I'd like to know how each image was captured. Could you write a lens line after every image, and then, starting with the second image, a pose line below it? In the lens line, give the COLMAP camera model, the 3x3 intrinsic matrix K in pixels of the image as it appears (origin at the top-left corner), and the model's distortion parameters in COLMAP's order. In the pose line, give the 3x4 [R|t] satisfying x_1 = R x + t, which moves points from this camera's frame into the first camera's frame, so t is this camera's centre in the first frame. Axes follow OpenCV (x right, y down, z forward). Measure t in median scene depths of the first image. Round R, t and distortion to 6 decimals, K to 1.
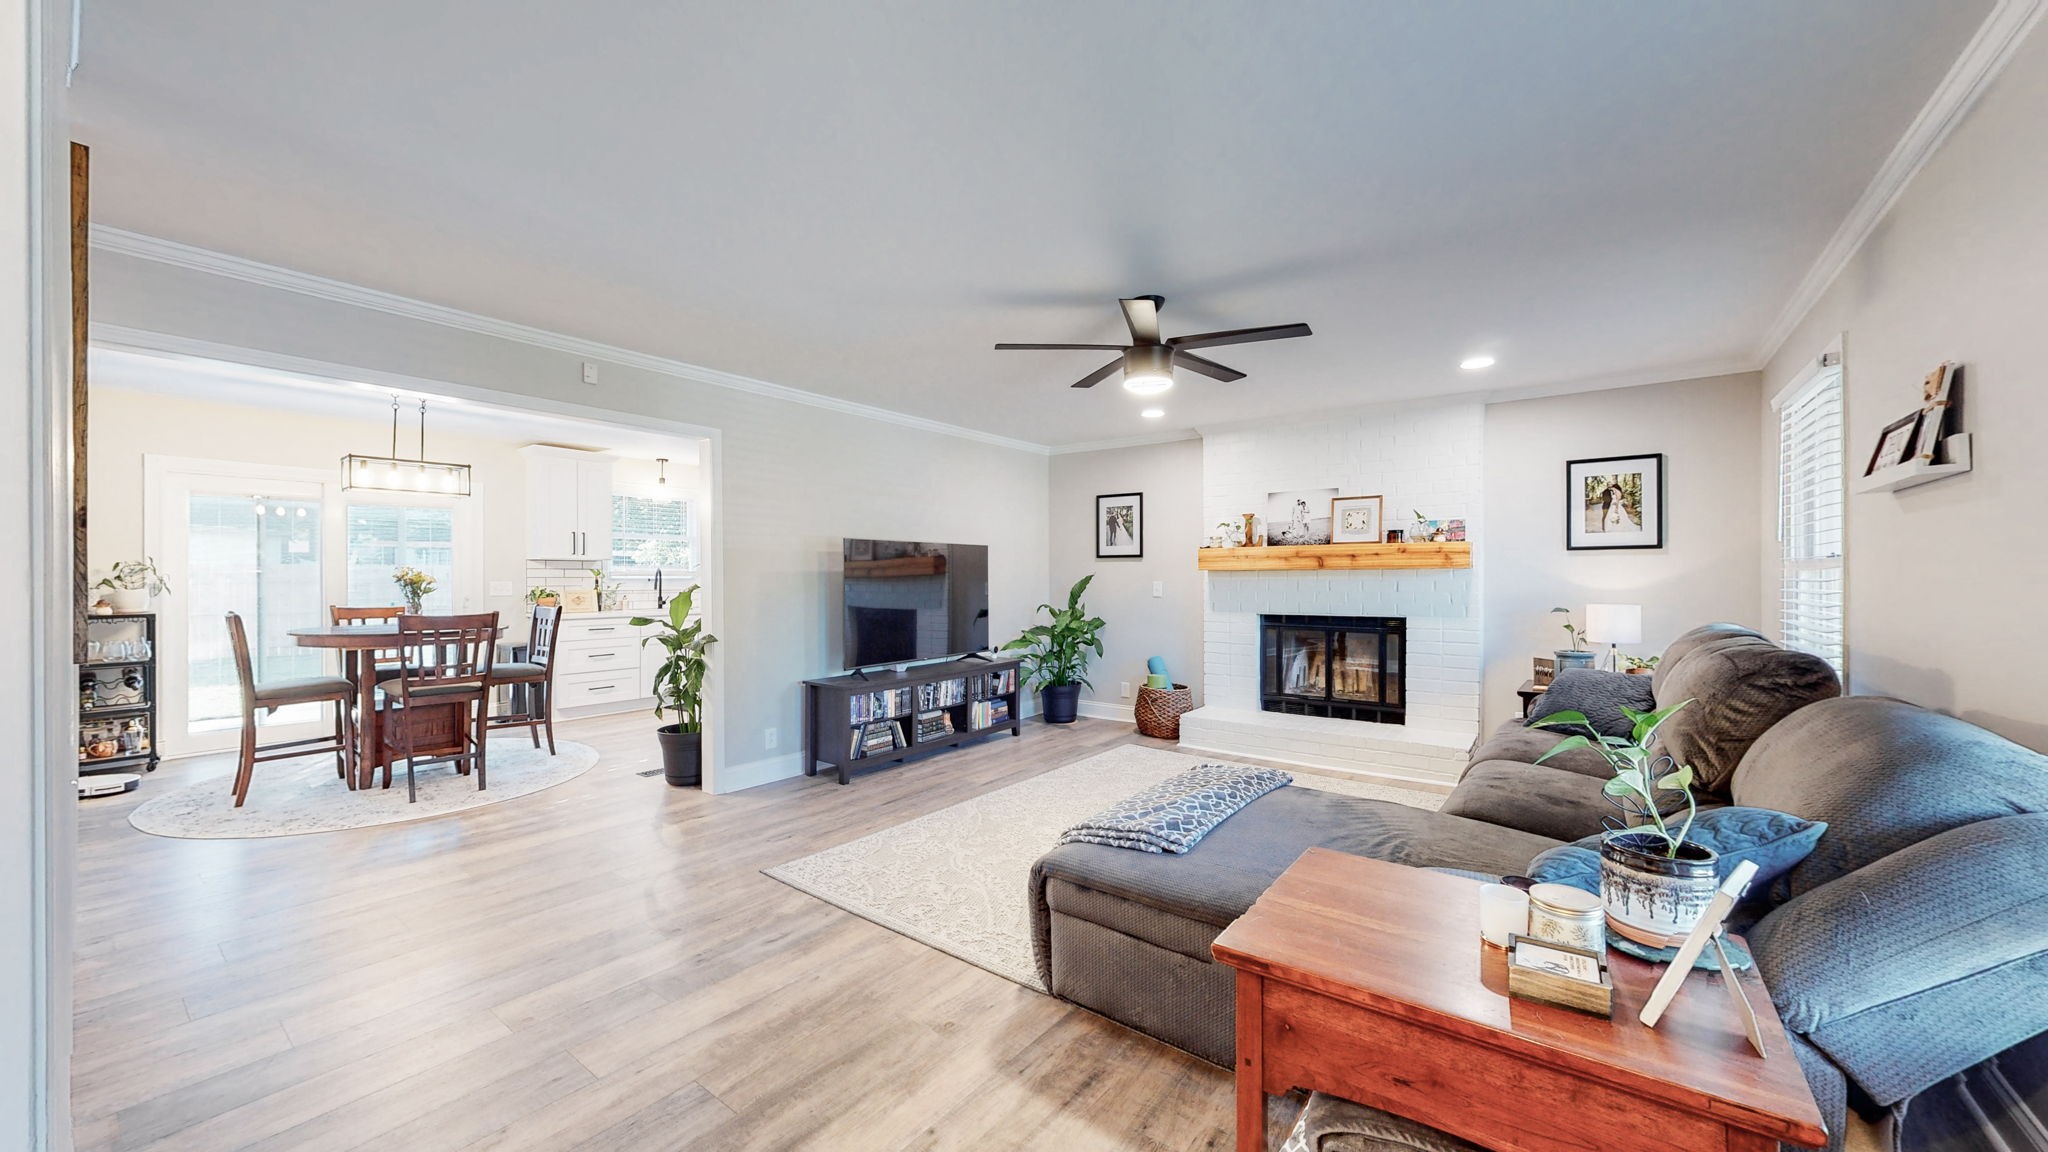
lens RADIAL K [[751.1, 0, 1027.2], [0, 751.1, 578.5], [0, 0, 1]] dist [-0.000929, 0.000111]
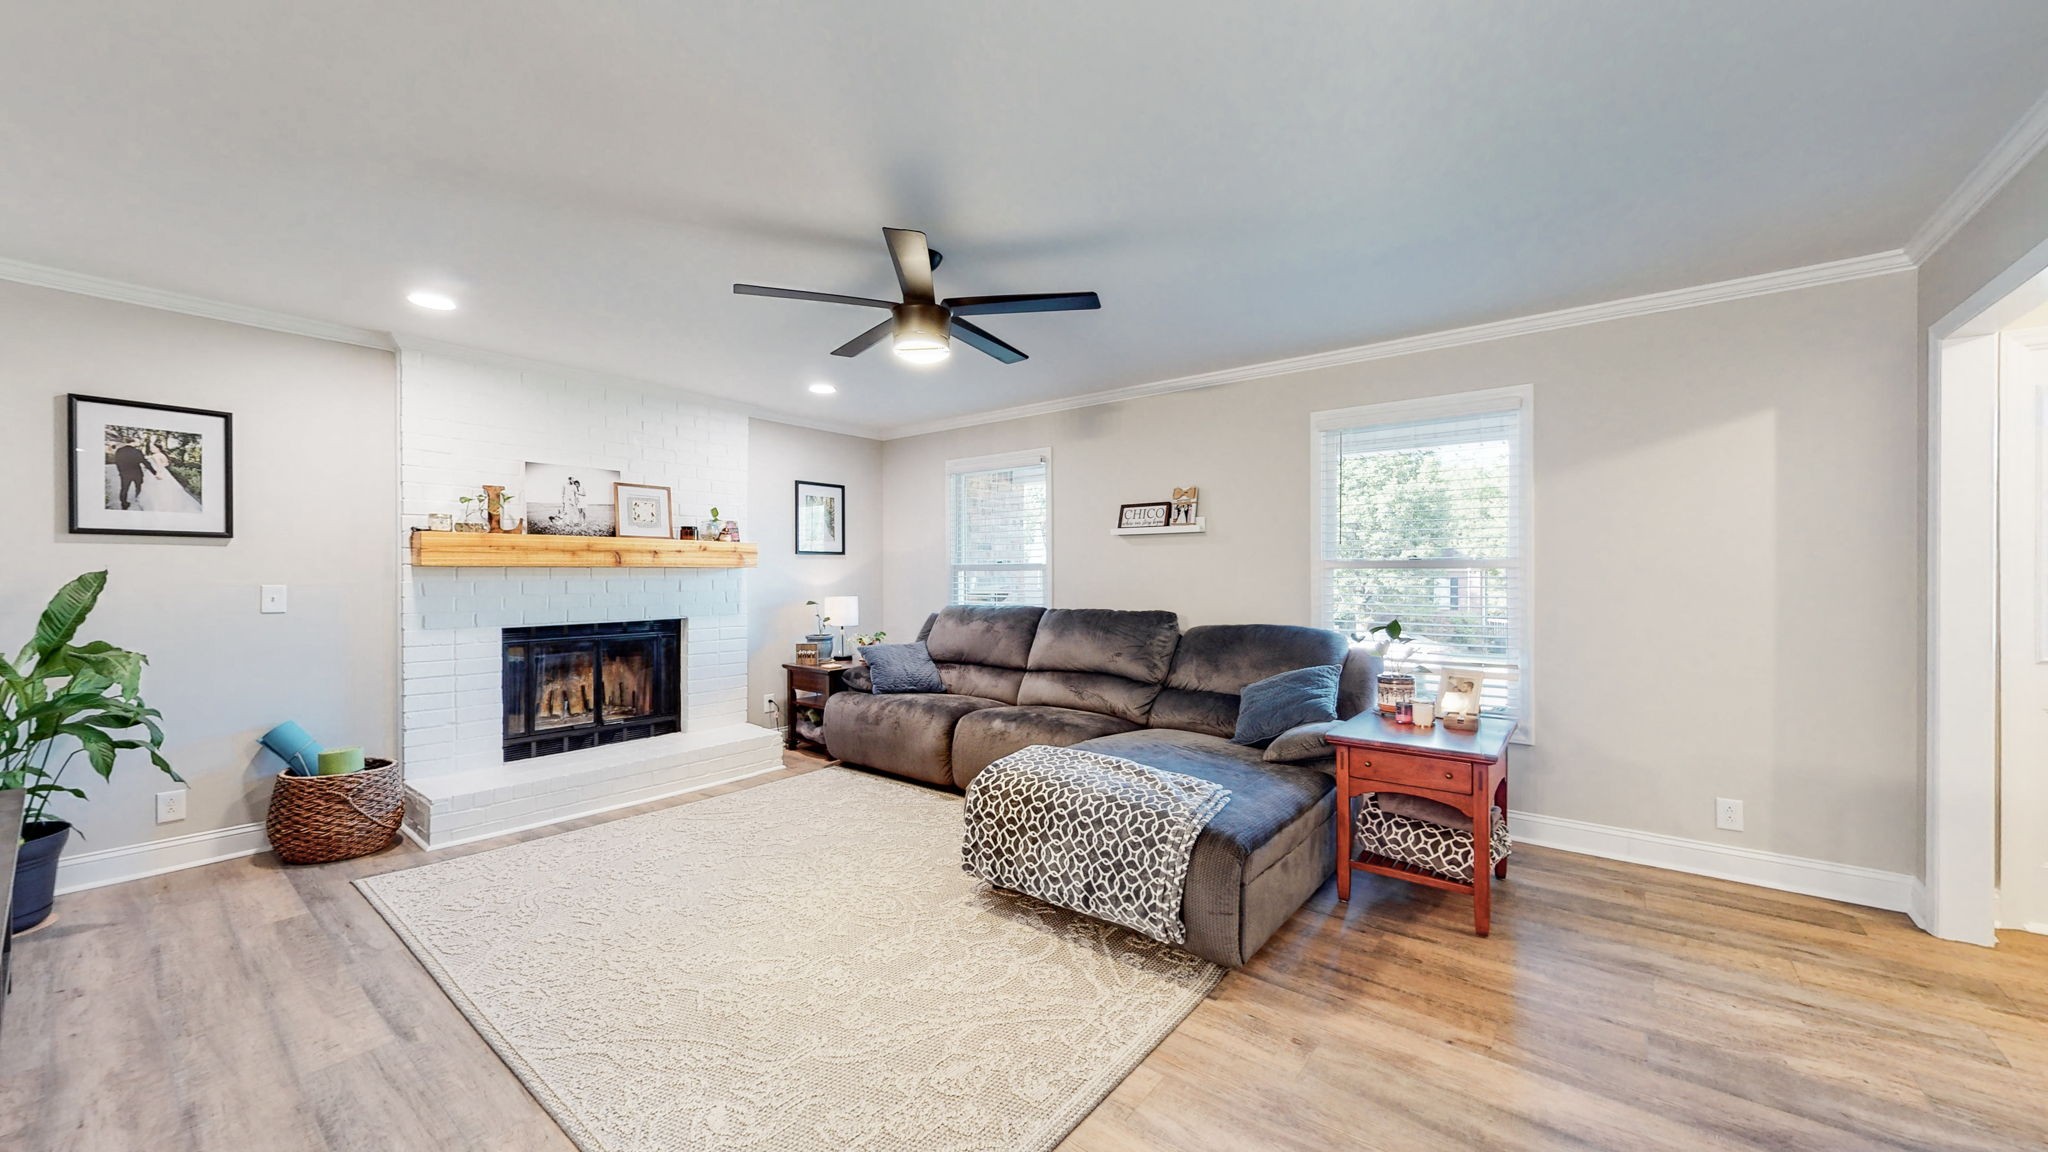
lens RADIAL K [[751.1, 0, 1027.2], [0, 751.1, 578.5], [0, 0, 1]] dist [-0.000929, 0.000111]
pose [[0.015585, -0.007828, 0.999848, -0.414612], [-0.003088, 0.999964, 0.007877, -0.007047], [-0.999874, -0.003211, 0.015561, 0.510234]]
